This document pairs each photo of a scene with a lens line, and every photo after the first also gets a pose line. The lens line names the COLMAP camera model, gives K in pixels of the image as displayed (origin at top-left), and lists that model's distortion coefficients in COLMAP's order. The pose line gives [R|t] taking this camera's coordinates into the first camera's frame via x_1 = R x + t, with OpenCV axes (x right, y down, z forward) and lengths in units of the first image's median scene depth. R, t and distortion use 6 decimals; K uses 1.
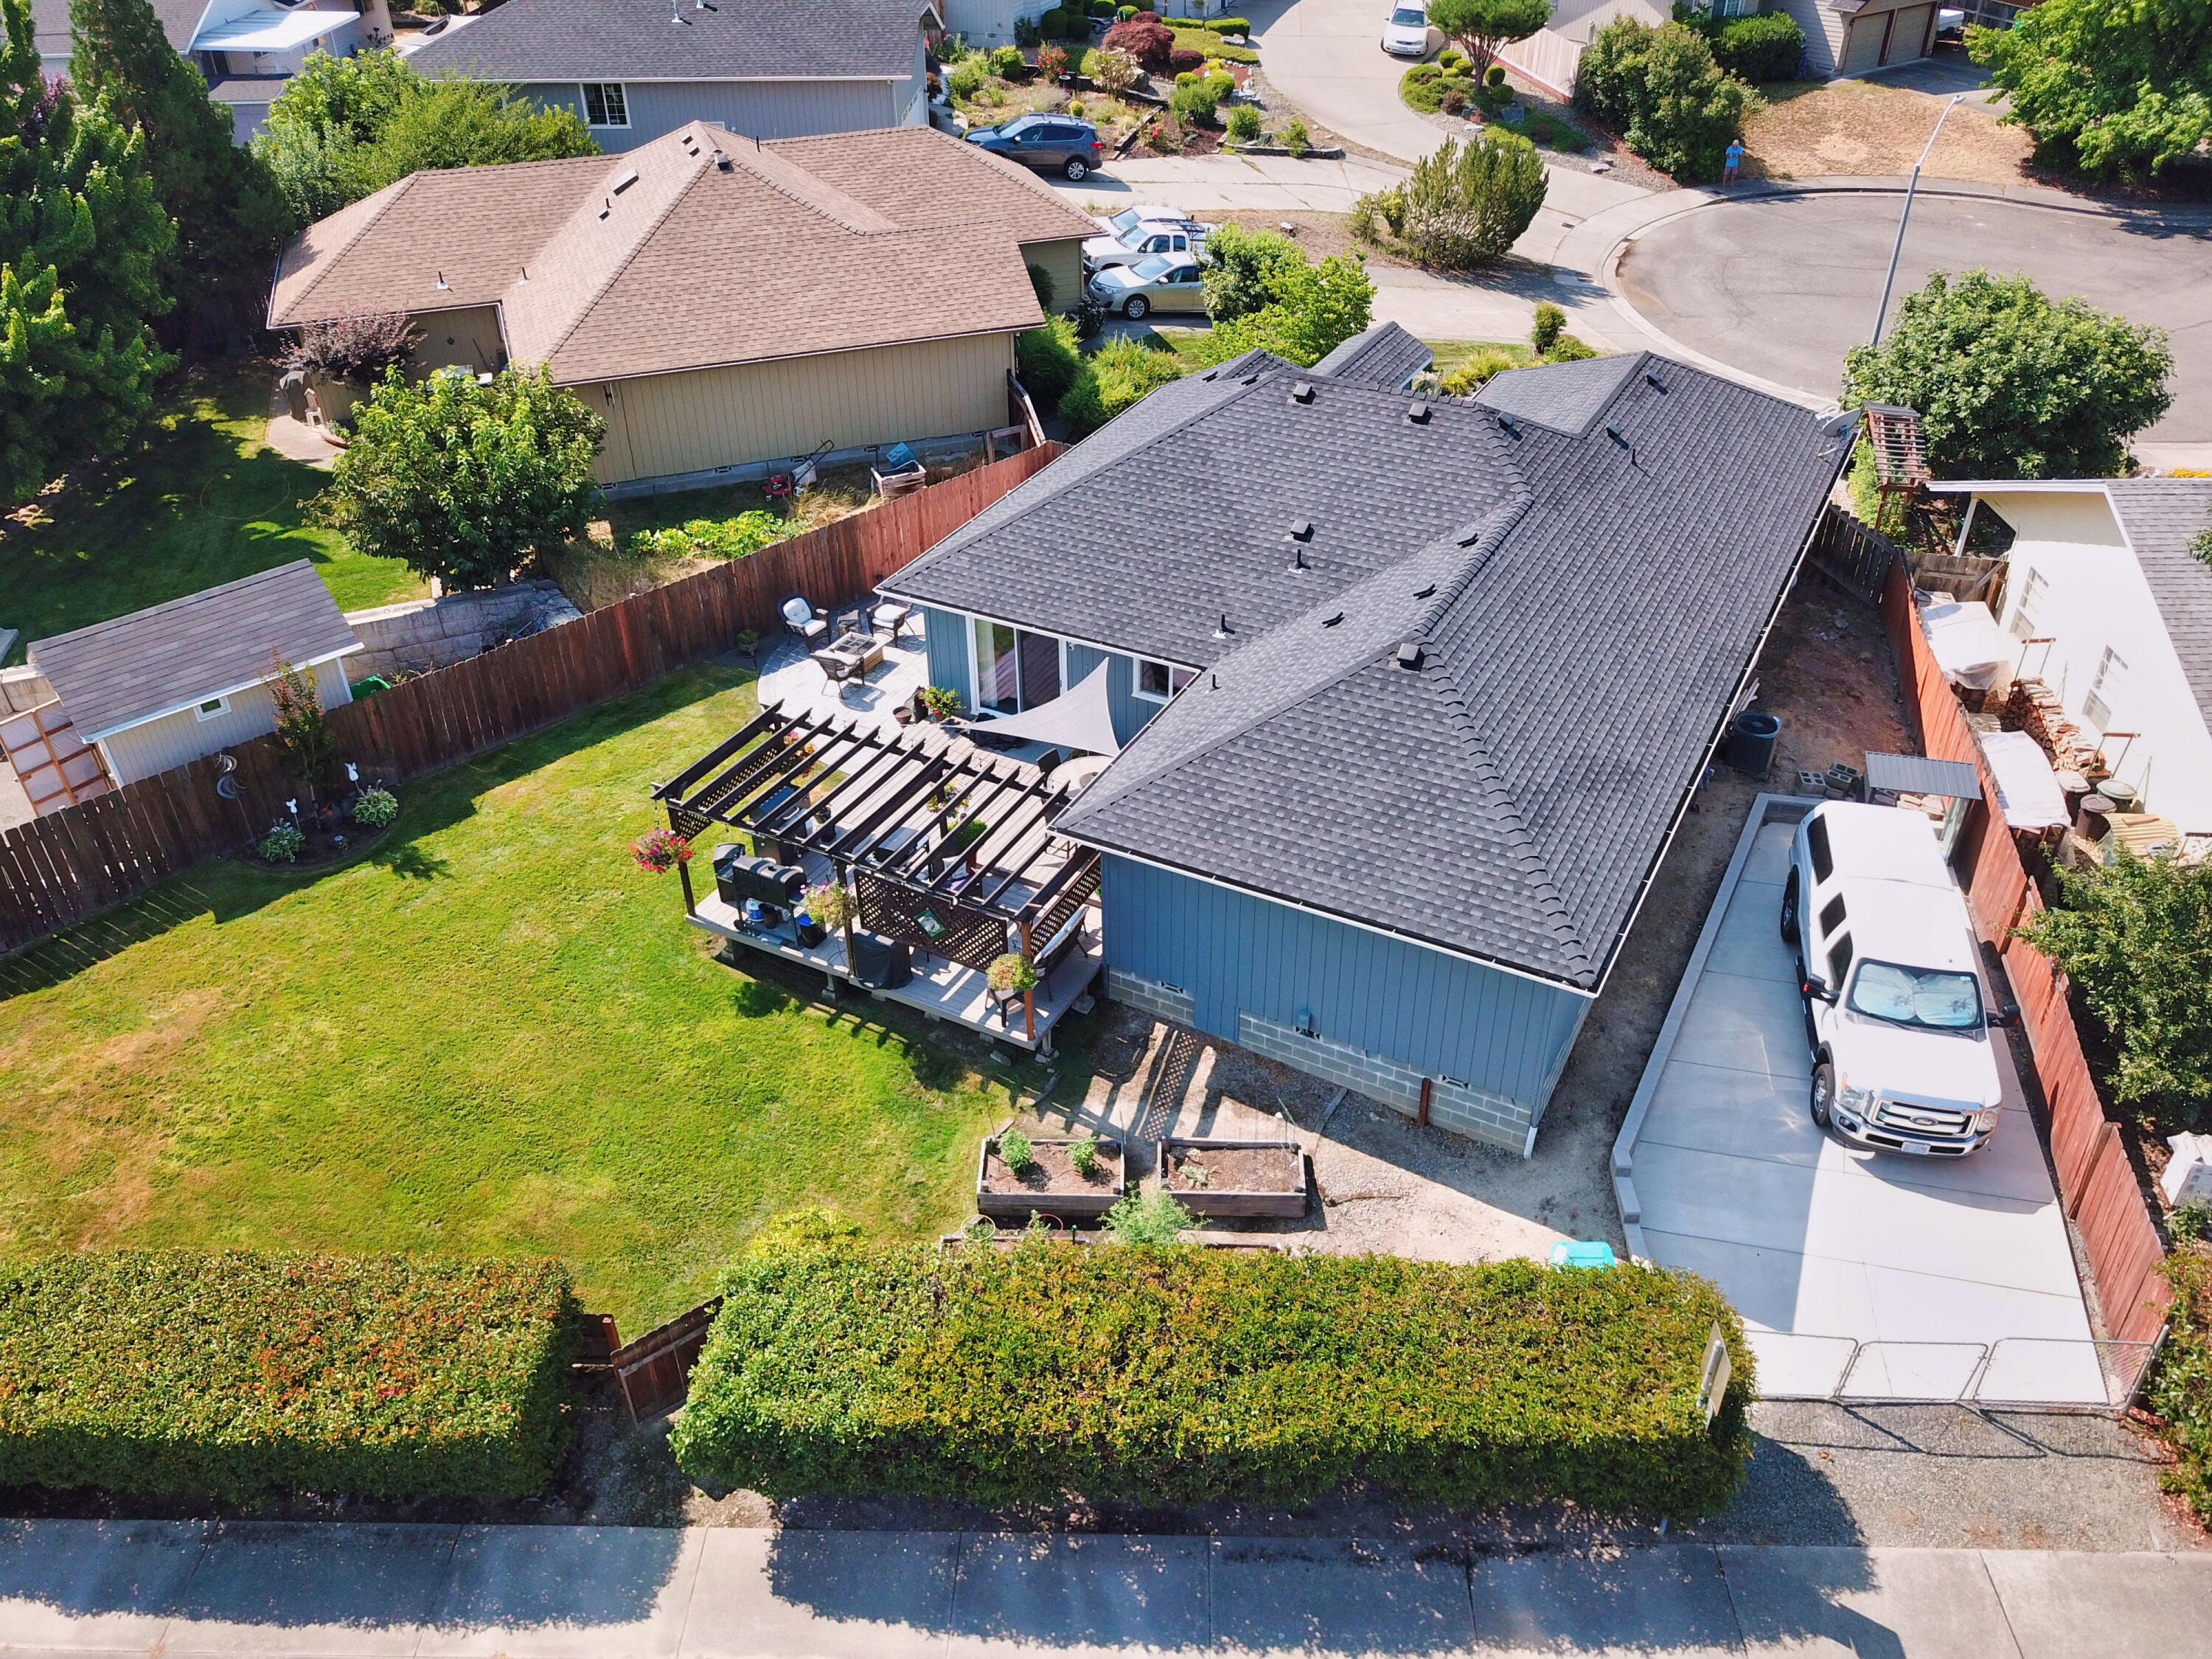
lens RADIAL K [[1732.6, 0, 1069.6], [0, 1732.6, 870.2], [0, 0, 1]] dist [0.007890, -0.008429]
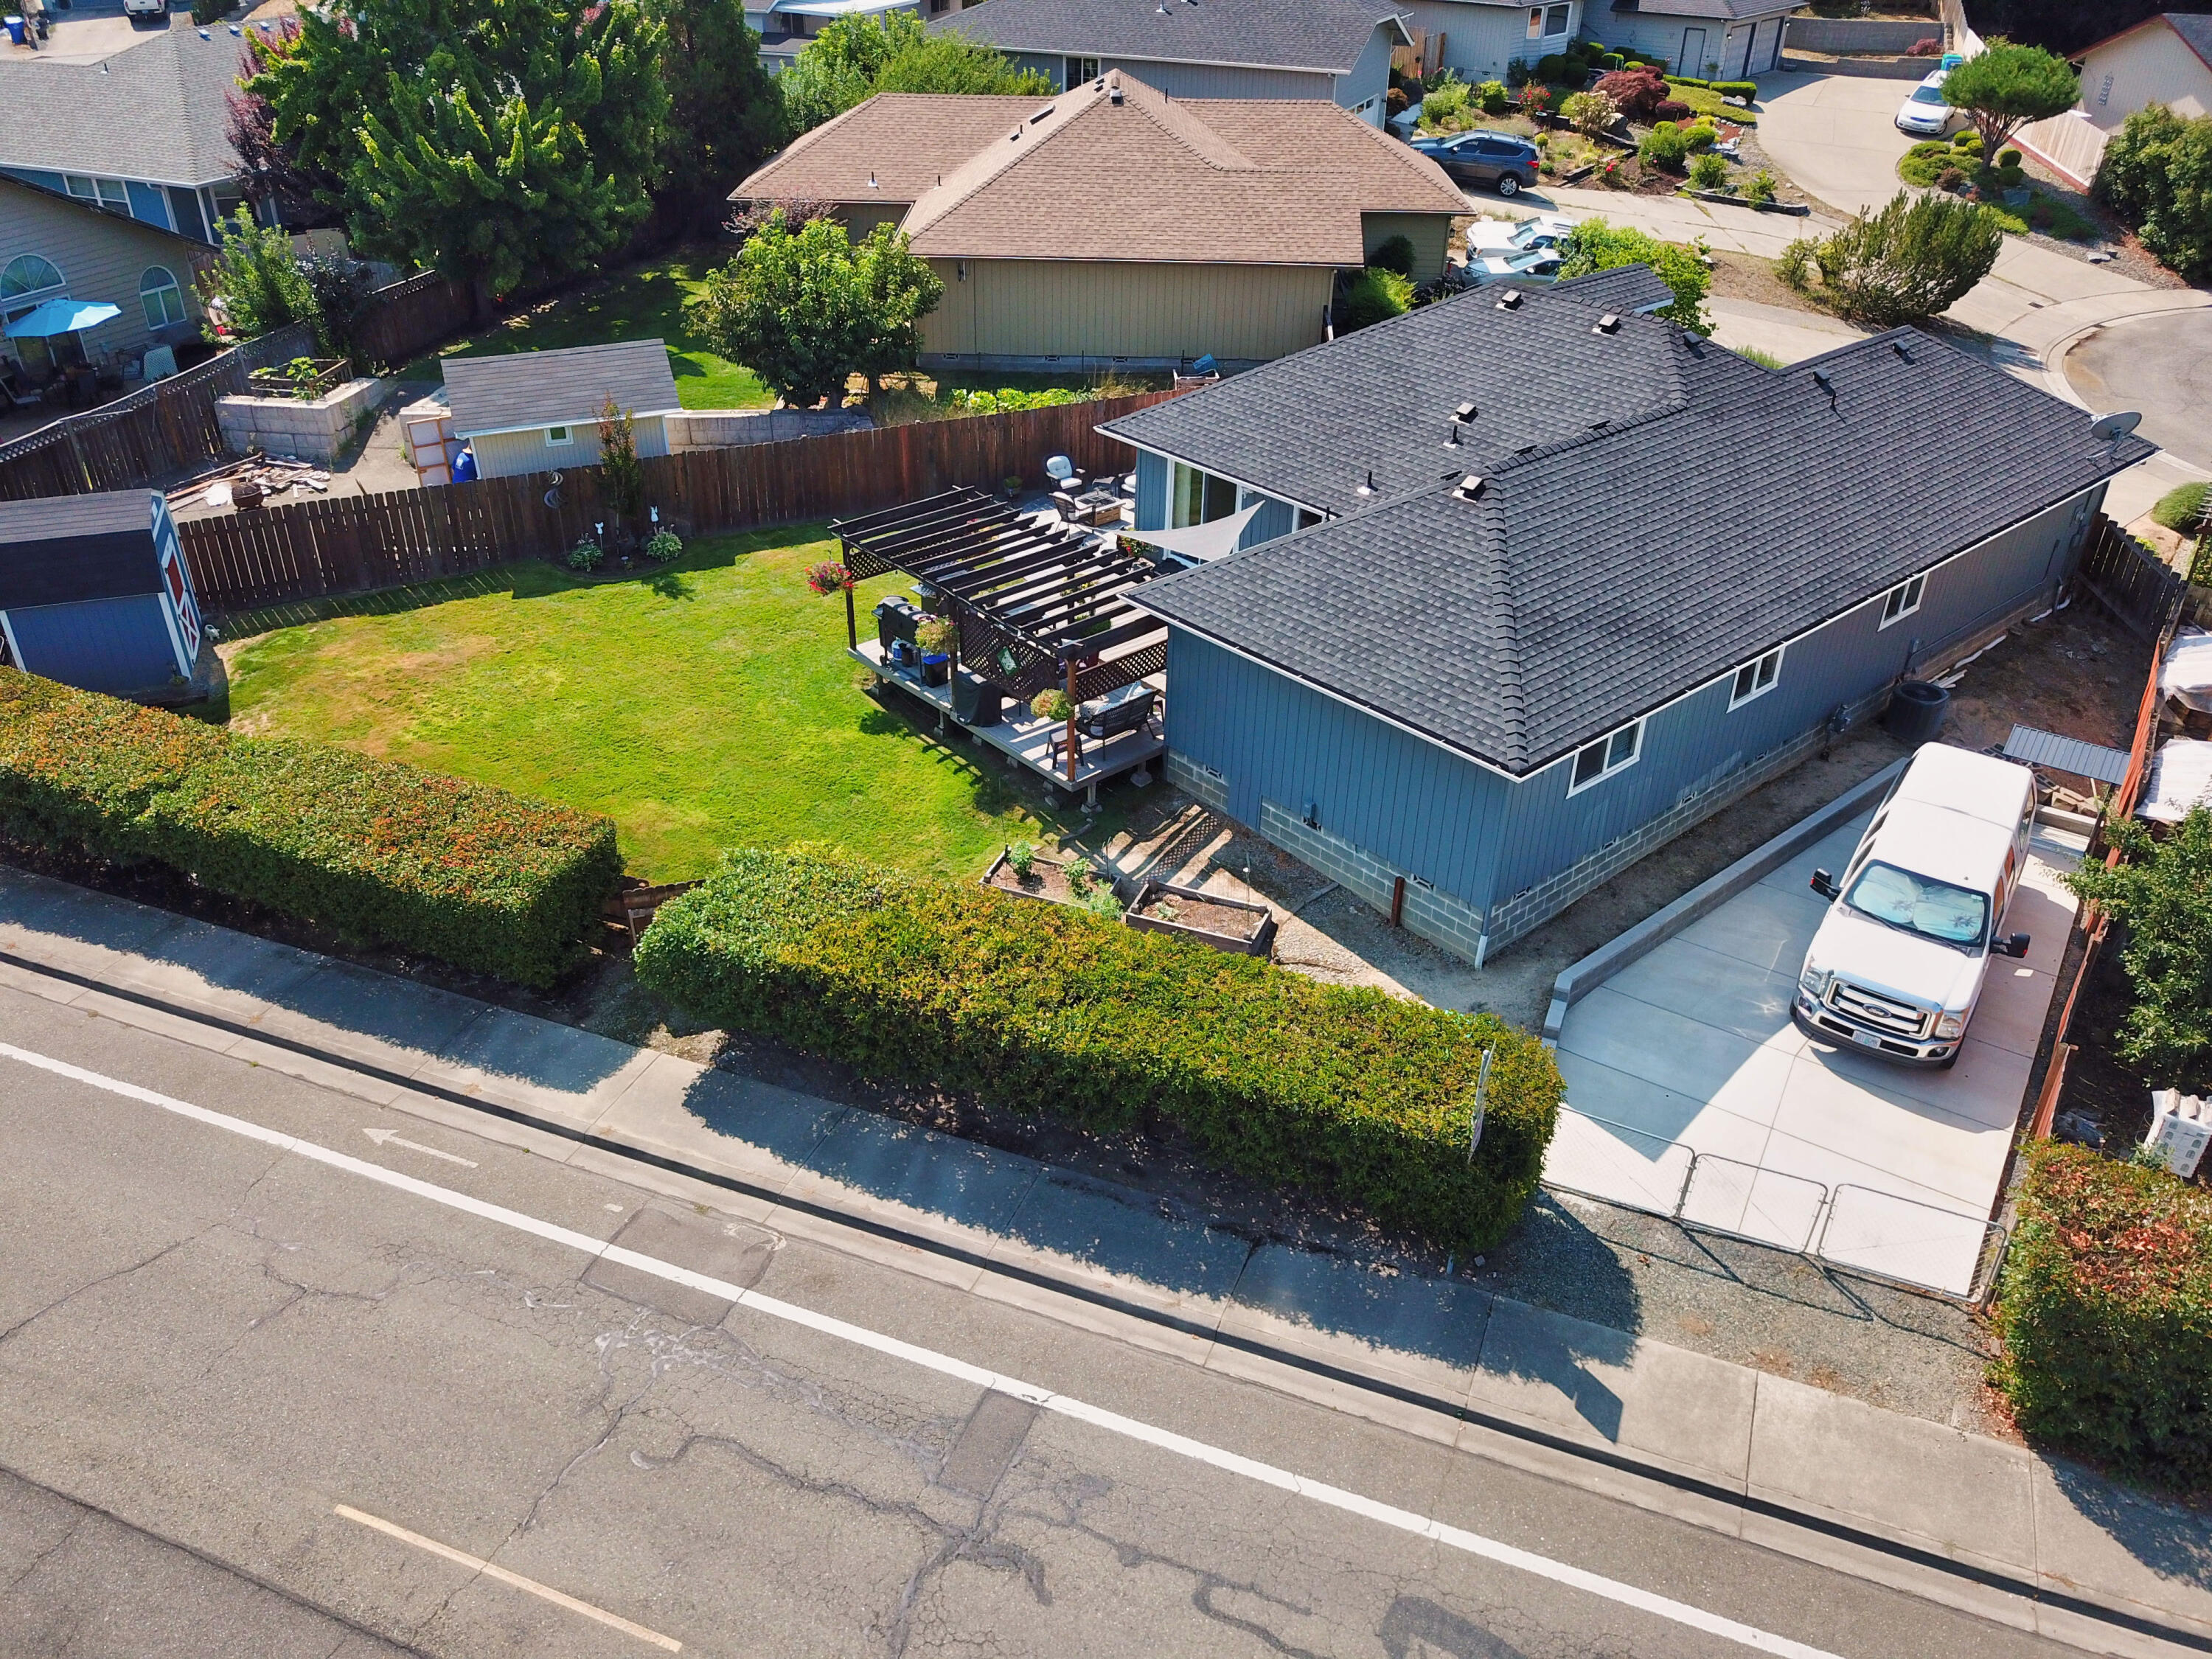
lens RADIAL K [[1732.6, 0, 1044.1], [0, 1732.6, 860.2], [0, 0, 1]] dist [0.007890, -0.008429]
pose [[0.934096, 0.212468, -0.286919, 0.247791], [-0.229397, 0.972977, -0.026322, 0.153403], [0.273573, 0.090405, 0.957593, -0.061717]]
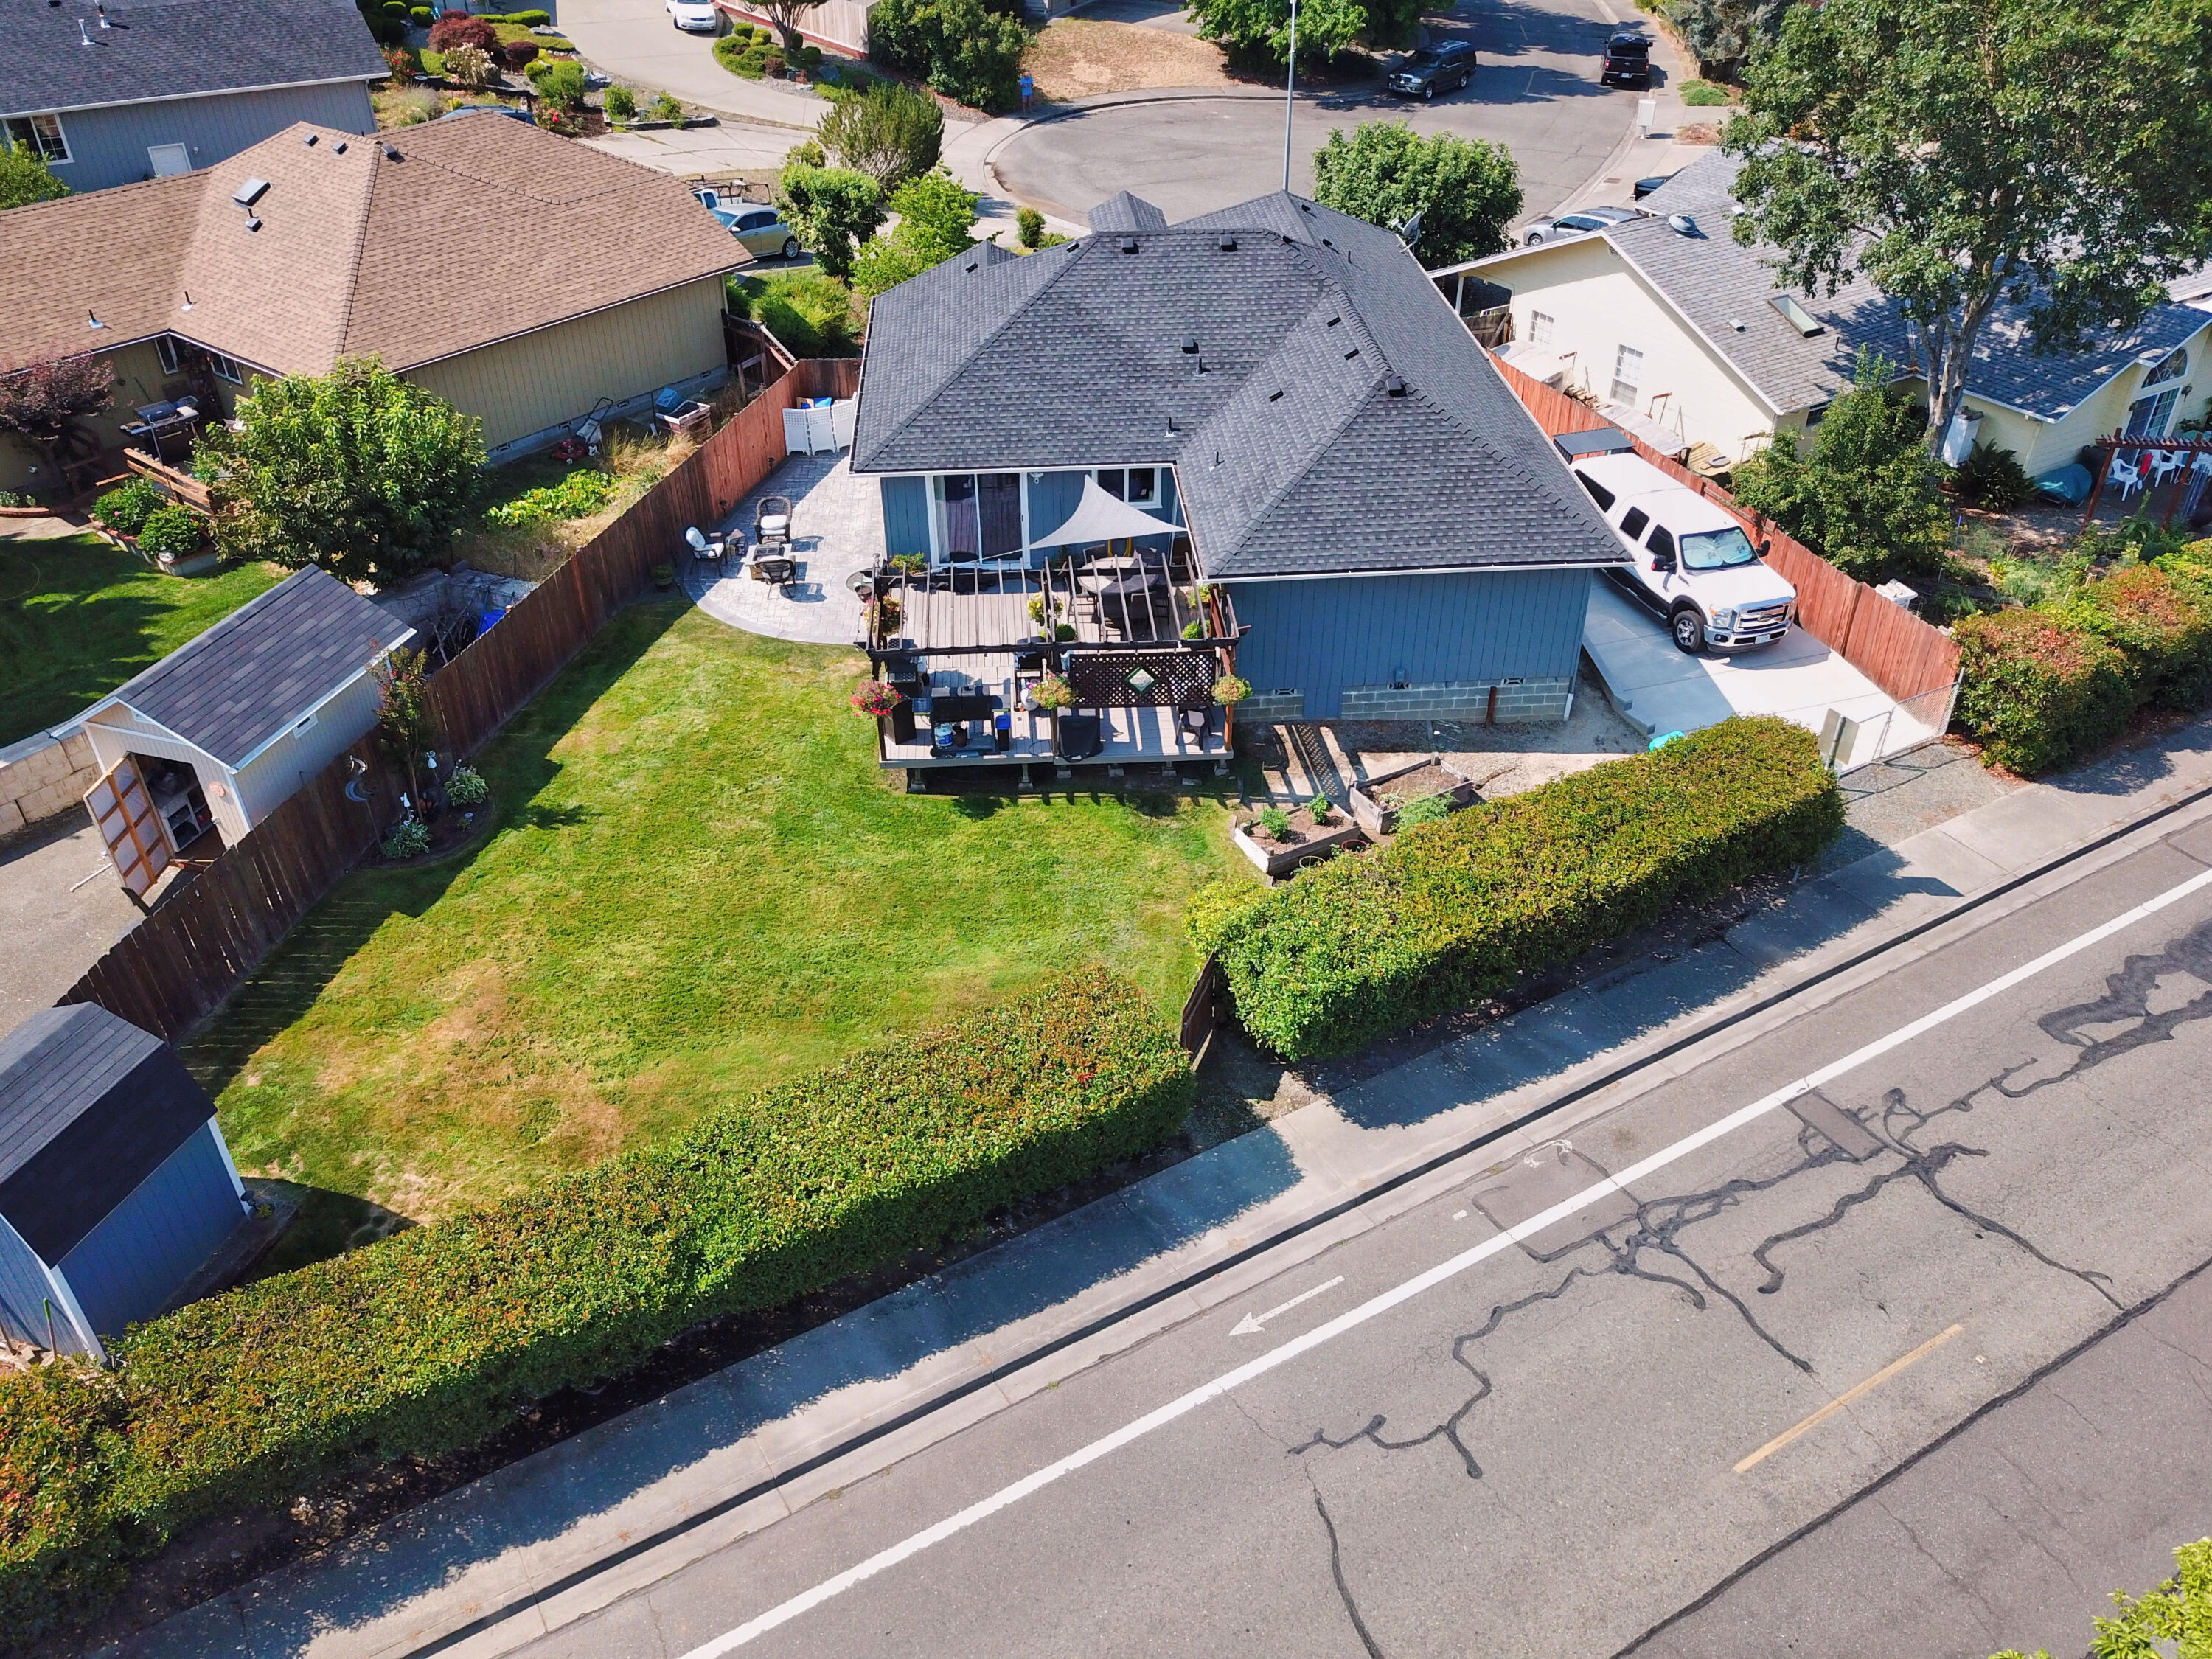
lens RADIAL K [[1732.6, 0, 1090.7], [0, 1732.6, 883.3], [0, 0, 1]] dist [0.007890, -0.008429]
pose [[0.842147, -0.307713, 0.442834, -0.581459], [0.307591, 0.948620, 0.074218, 0.055665], [-0.442919, 0.073709, 0.893527, -0.056004]]
